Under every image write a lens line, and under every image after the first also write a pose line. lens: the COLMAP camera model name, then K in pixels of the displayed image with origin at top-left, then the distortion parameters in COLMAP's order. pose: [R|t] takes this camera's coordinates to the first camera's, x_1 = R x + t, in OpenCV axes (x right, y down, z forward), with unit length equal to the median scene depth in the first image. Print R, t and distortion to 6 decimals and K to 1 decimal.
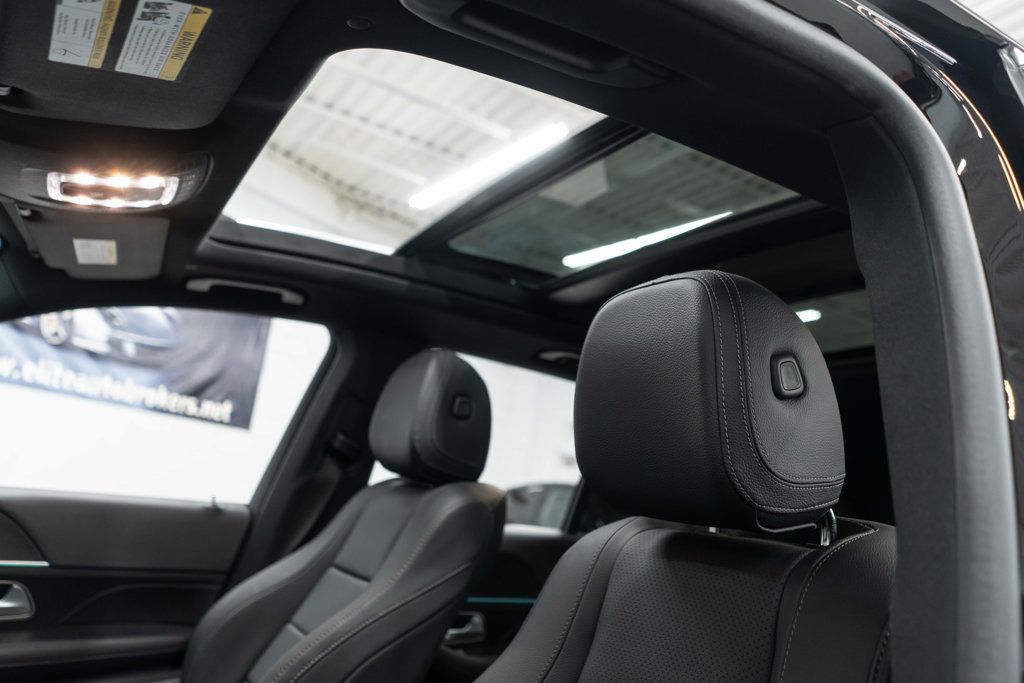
lens RADIAL K [[787.6, 0, 498.8], [0, 787.6, 340.4], [0, 0, 1]] dist [-0.010533, -0.003745]
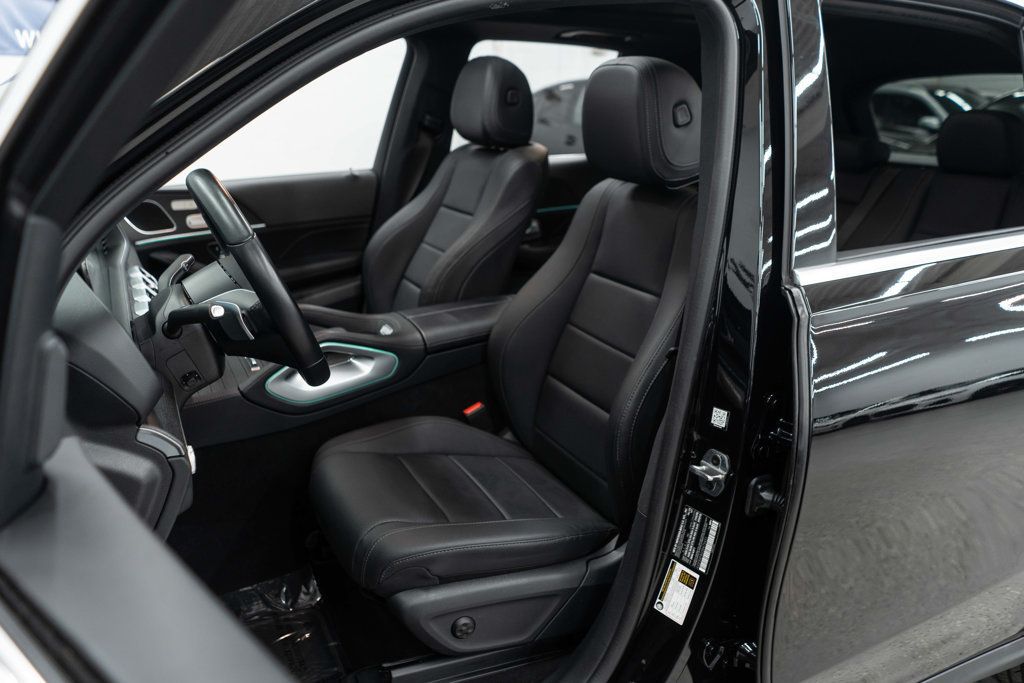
lens RADIAL K [[814.2, 0, 512.0], [0, 814.2, 341.5], [0, 0, 1]] dist [-0.003988, 0.000868]
pose [[0.993136, -0.102800, -0.055789, -0.008989], [0.116949, 0.865391, 0.487260, -0.264524], [-0.001812, -0.490440, 0.871473, -0.573123]]
